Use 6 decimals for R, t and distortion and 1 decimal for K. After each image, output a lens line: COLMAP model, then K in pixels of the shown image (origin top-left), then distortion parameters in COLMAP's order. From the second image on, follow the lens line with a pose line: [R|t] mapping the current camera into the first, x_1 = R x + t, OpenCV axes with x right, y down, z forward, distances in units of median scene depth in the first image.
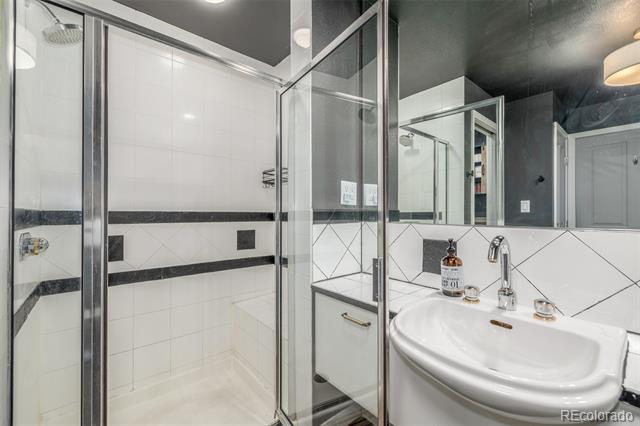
lens RADIAL K [[268.6, 0, 320.1], [0, 268.6, 211.9], [0, 0, 1]] dist [0.000001, -0.000236]
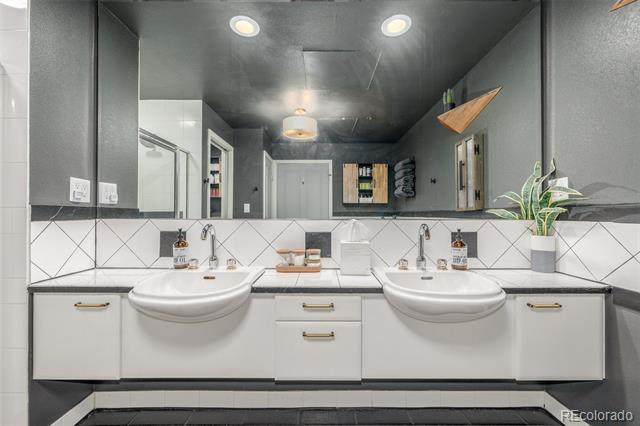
lens RADIAL K [[268.6, 0, 320.7], [0, 268.6, 212.8], [0, 0, 1]] dist [0.000001, -0.000236]
pose [[0.639624, 0.004632, 0.768674, -0.087919], [-0.002770, 0.999989, -0.003721, 0.014985], [-0.768683, 0.000251, 0.639630, -0.326077]]
